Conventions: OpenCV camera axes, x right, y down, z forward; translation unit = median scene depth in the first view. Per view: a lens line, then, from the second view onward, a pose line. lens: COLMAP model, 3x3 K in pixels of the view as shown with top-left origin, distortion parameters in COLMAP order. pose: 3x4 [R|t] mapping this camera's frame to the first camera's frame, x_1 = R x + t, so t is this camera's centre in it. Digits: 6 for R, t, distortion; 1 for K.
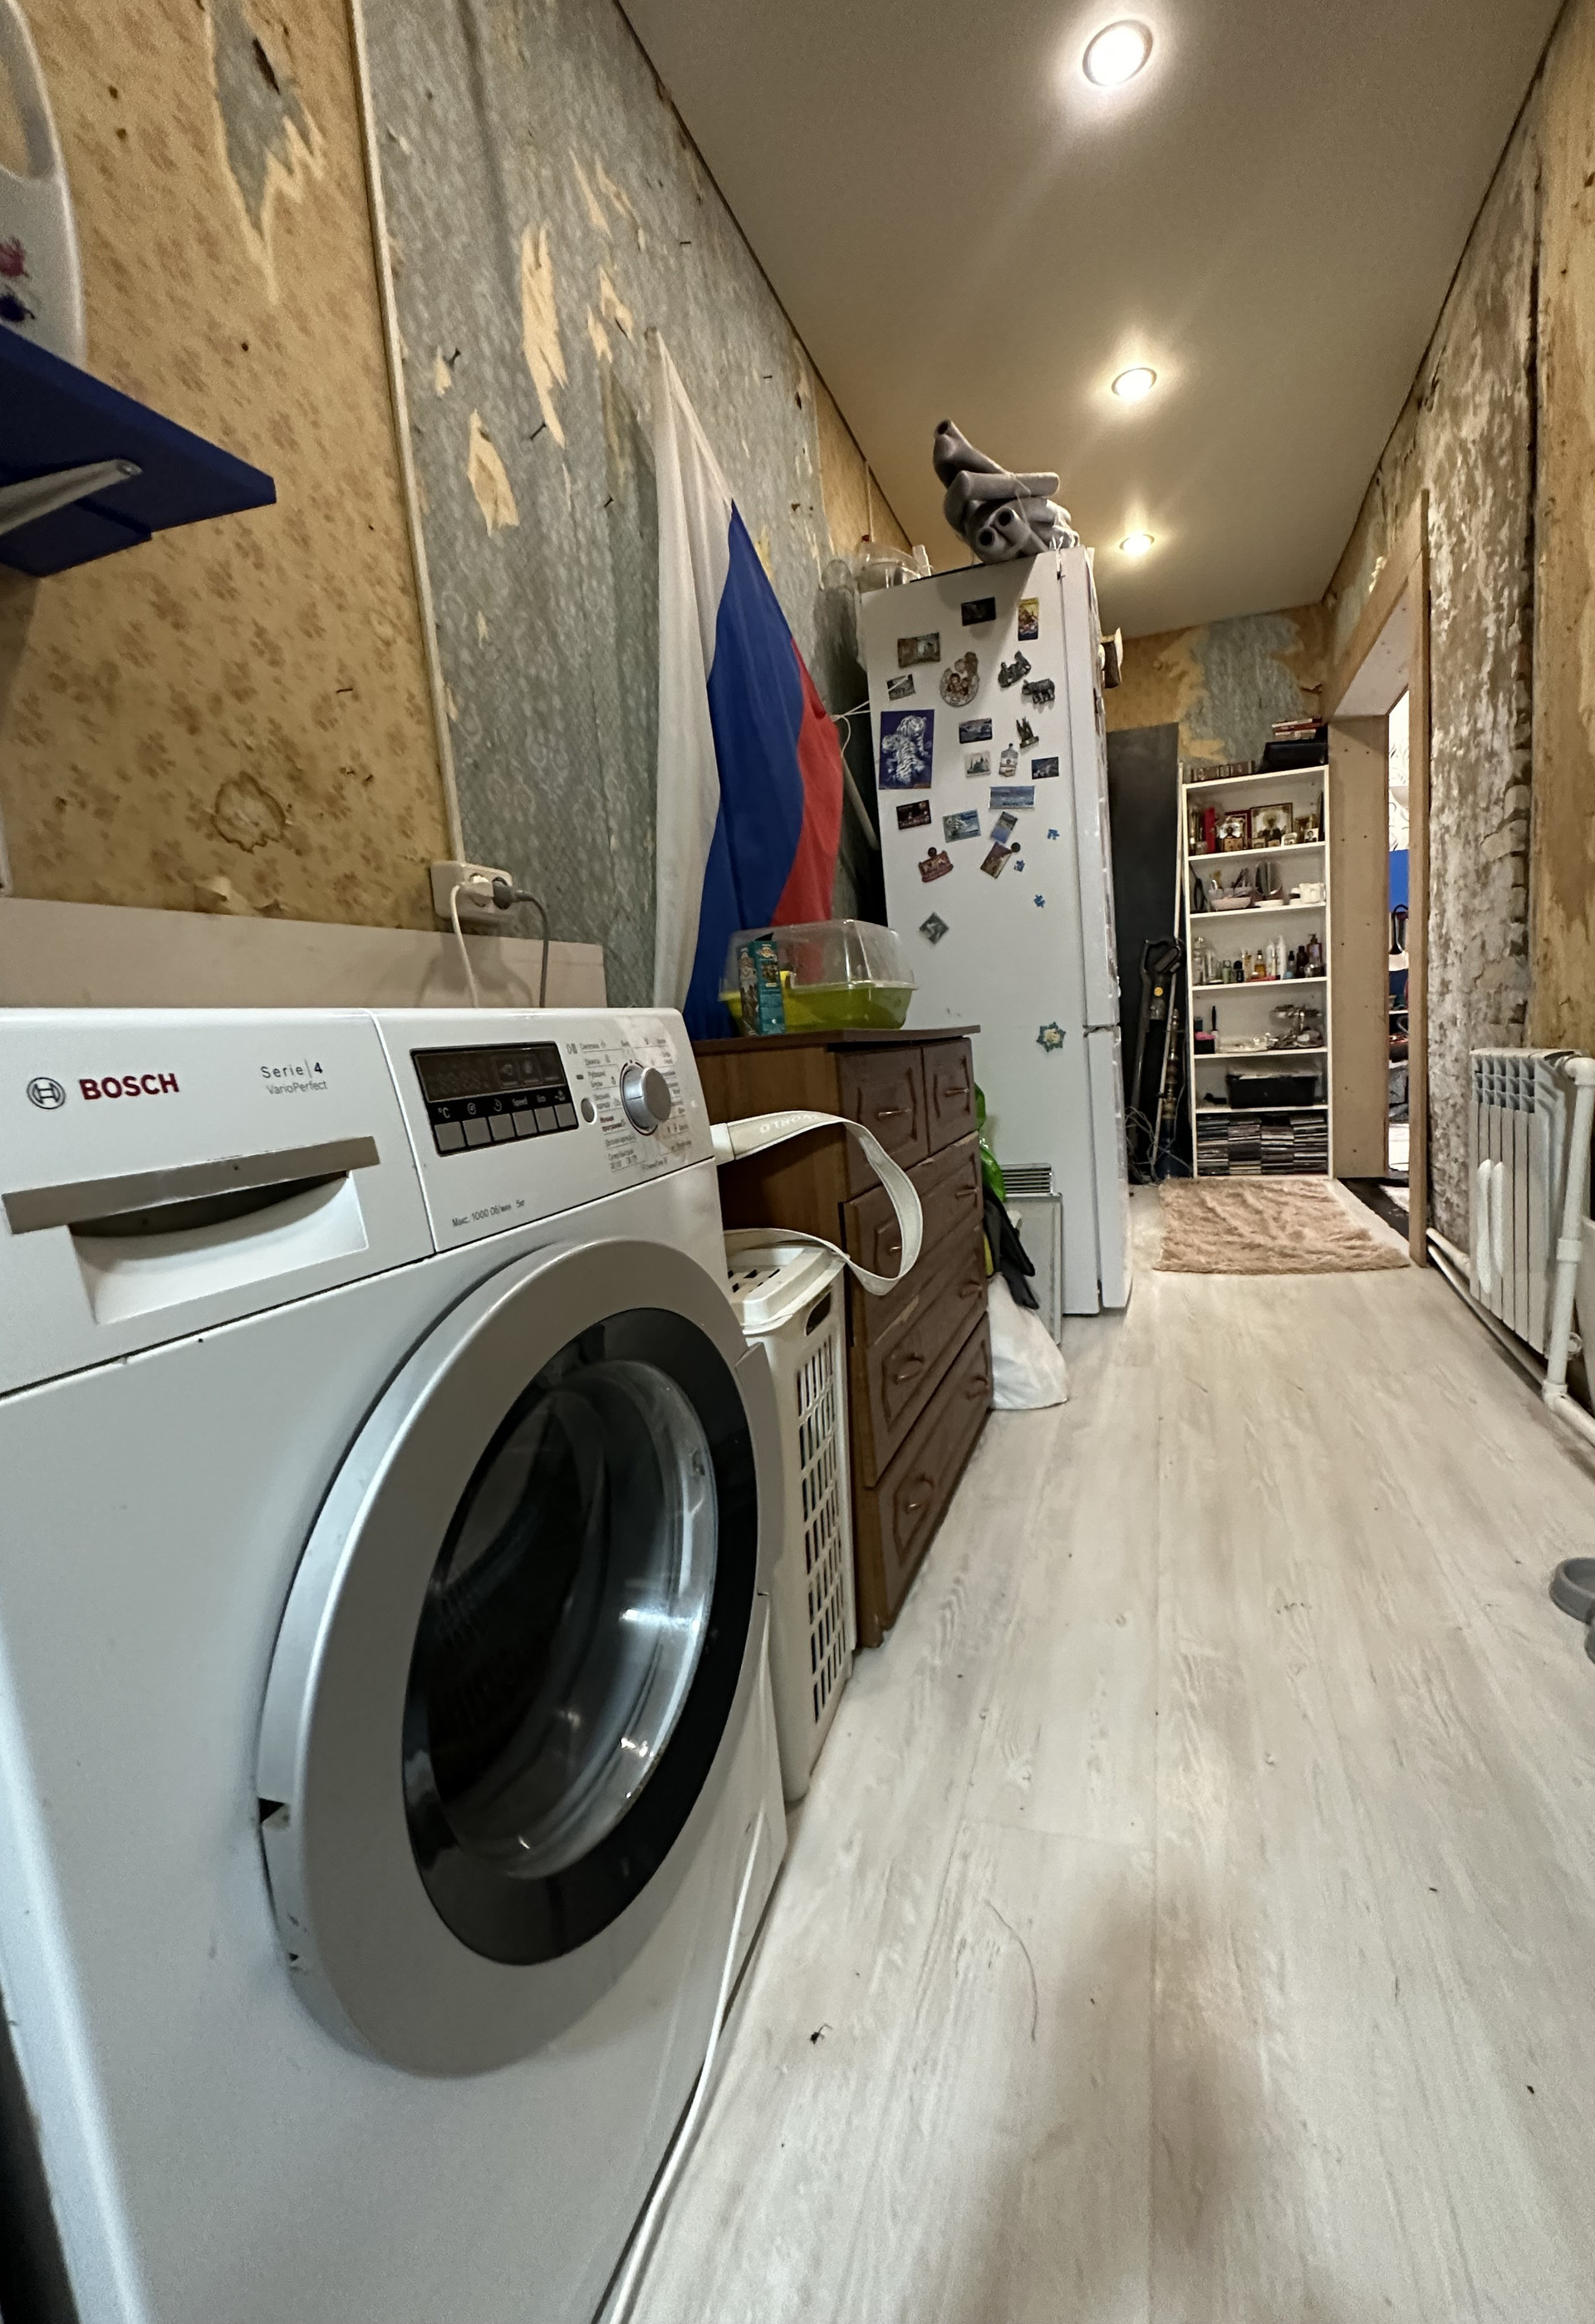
lens RADIAL K [[997.6, 0, 861.6], [0, 997.6, 1163.1], [0, 0, 1]] dist [0.000942, 0.000112]
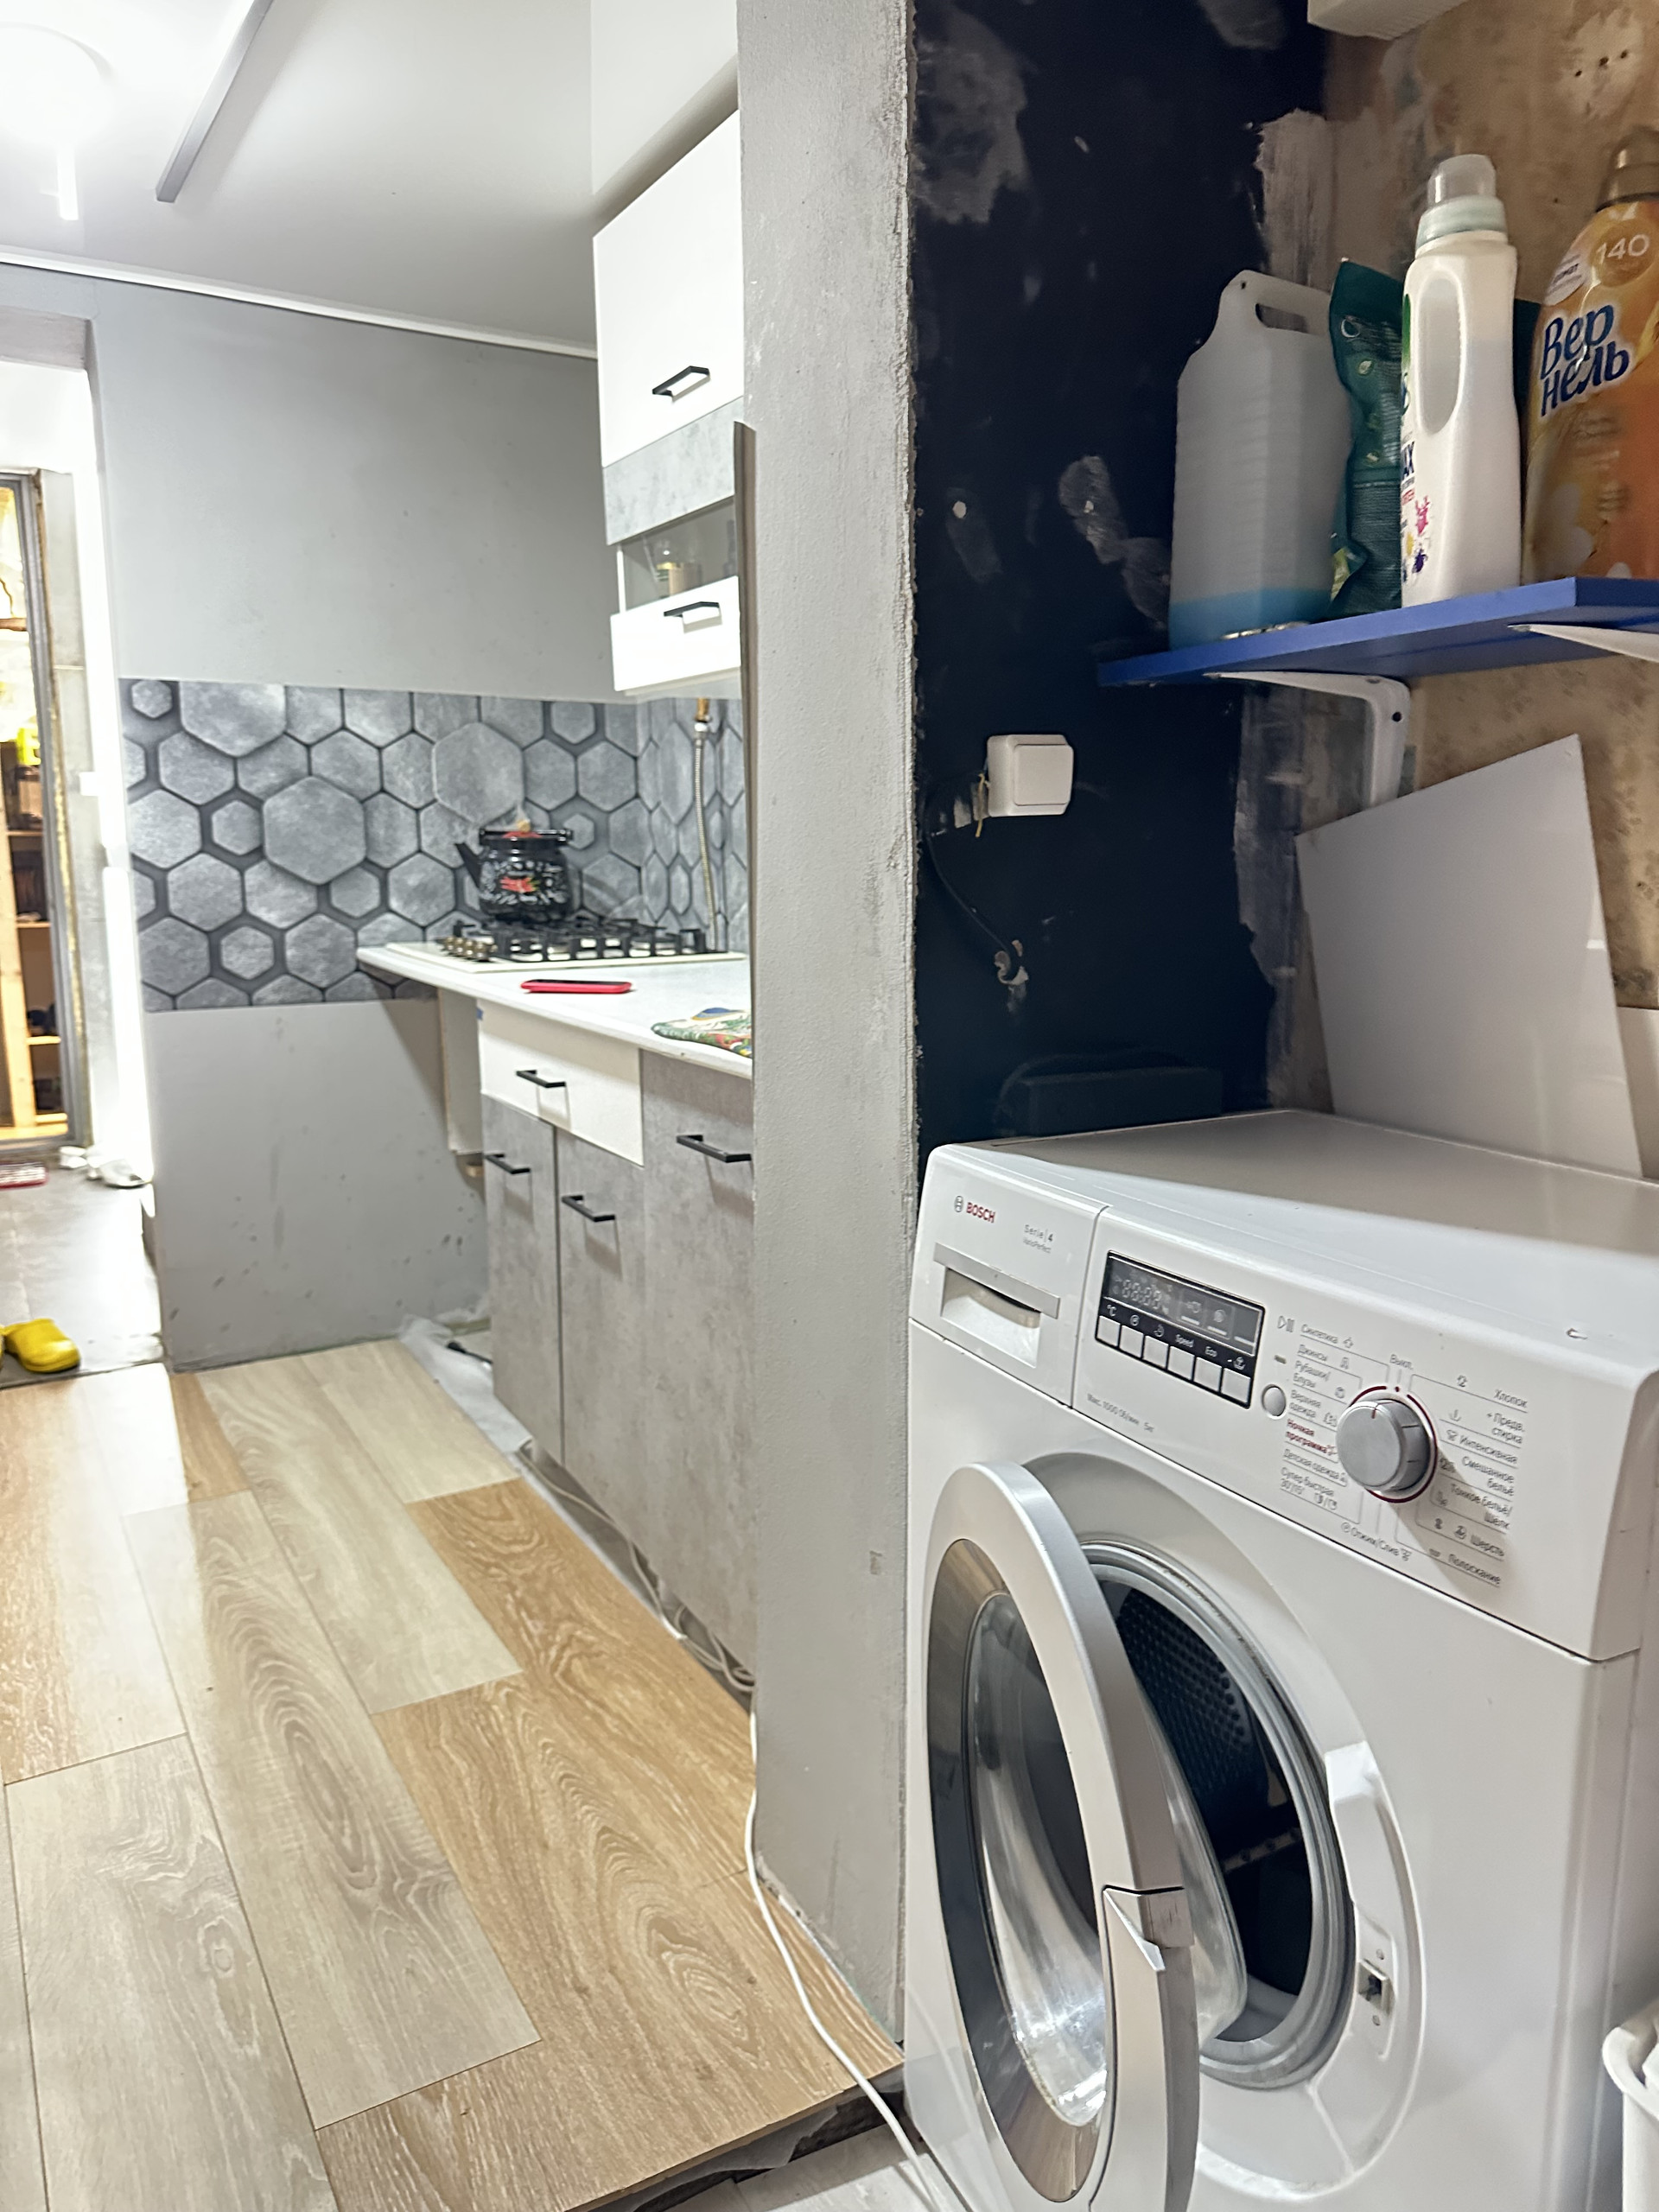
lens RADIAL K [[1582.7, 0, 829.5], [0, 1582.7, 1106.0], [0, 0, 1]] dist [0.000834, -0.002343]
pose [[-0.694681, 0.194808, -0.692436, 0.216748], [-0.046560, 0.948433, 0.313539, -0.176115], [0.717810, 0.250050, -0.649788, 0.401672]]
